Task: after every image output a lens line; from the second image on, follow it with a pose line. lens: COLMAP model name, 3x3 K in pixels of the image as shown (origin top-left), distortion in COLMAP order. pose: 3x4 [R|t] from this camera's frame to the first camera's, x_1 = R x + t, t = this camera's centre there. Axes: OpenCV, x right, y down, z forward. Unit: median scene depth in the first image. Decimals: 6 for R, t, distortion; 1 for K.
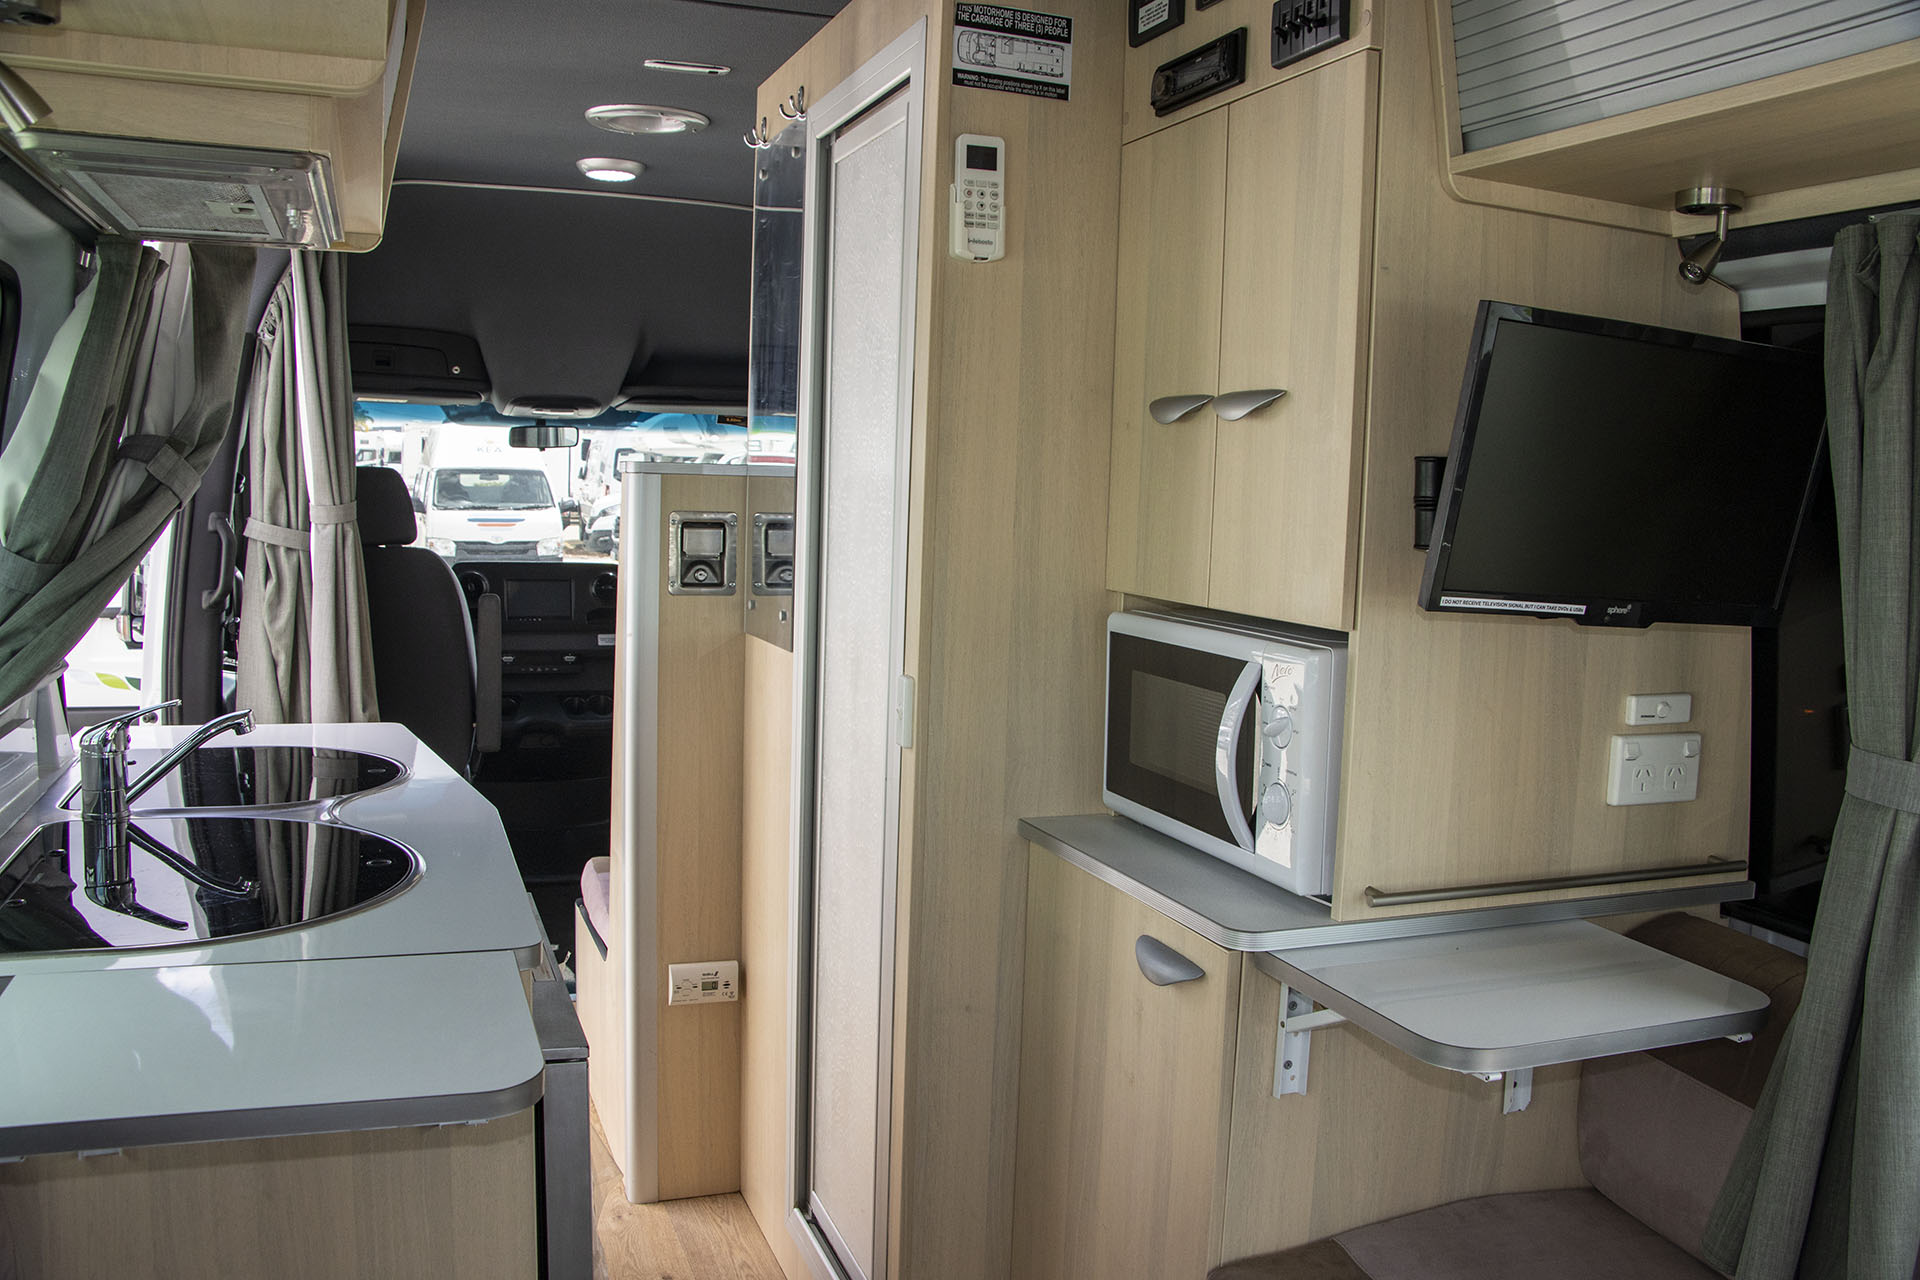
lens RADIAL K [[1585.1, 0, 960.9], [0, 1585.1, 642.7], [0, 0, 1]] dist [-0.142773, 0.069765]
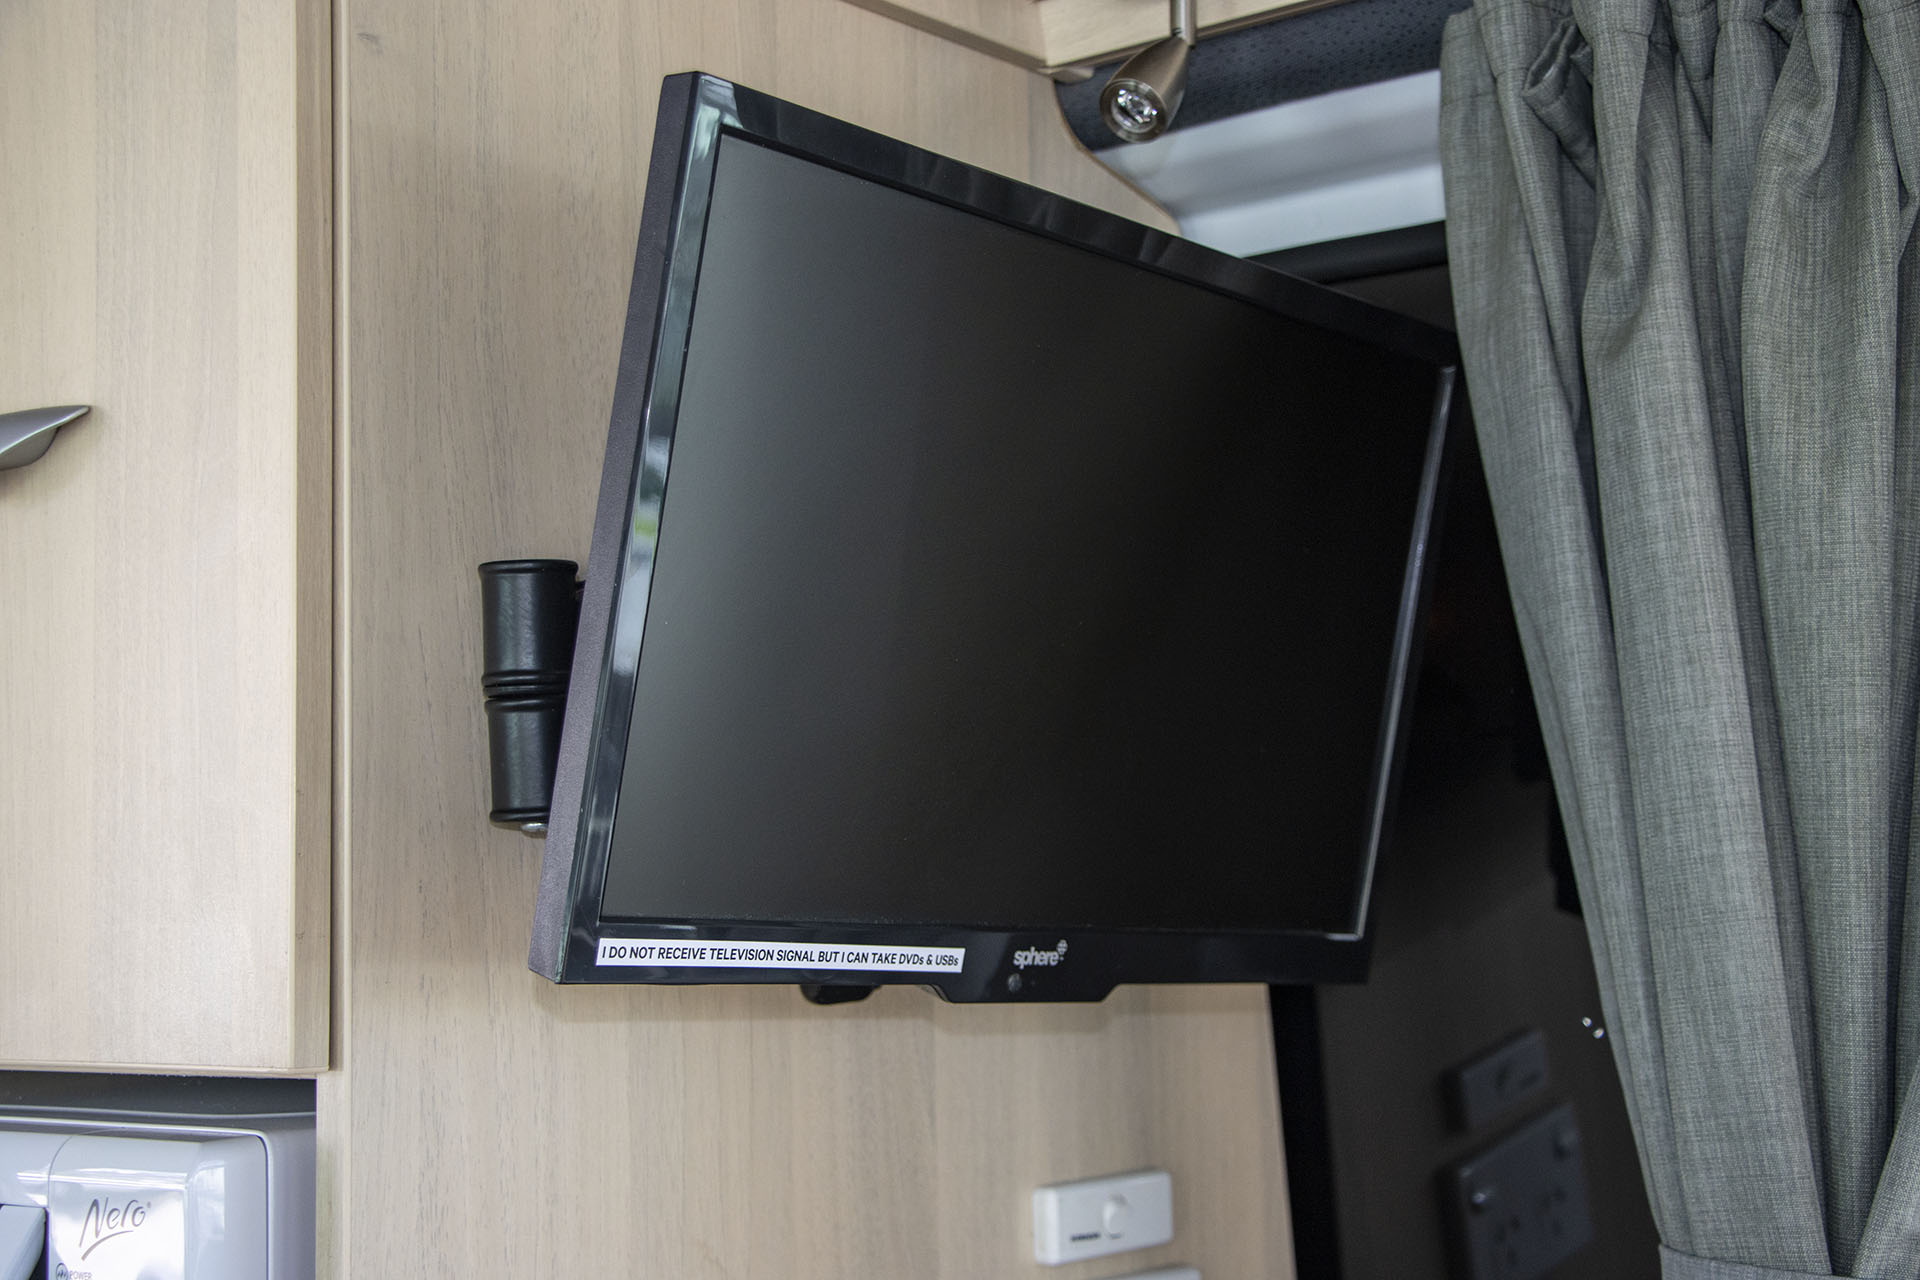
lens RADIAL K [[2821.3, 0, 1001.2], [0, 2821.3, 640.7], [0, 0, 1]] dist [0.060393, 0.000000]
pose [[0.870138, -0.006055, 0.492771, 0.076940], [0.097812, 0.982153, -0.160648, 0.013230], [-0.483004, 0.187985, 0.855201, 0.397989]]
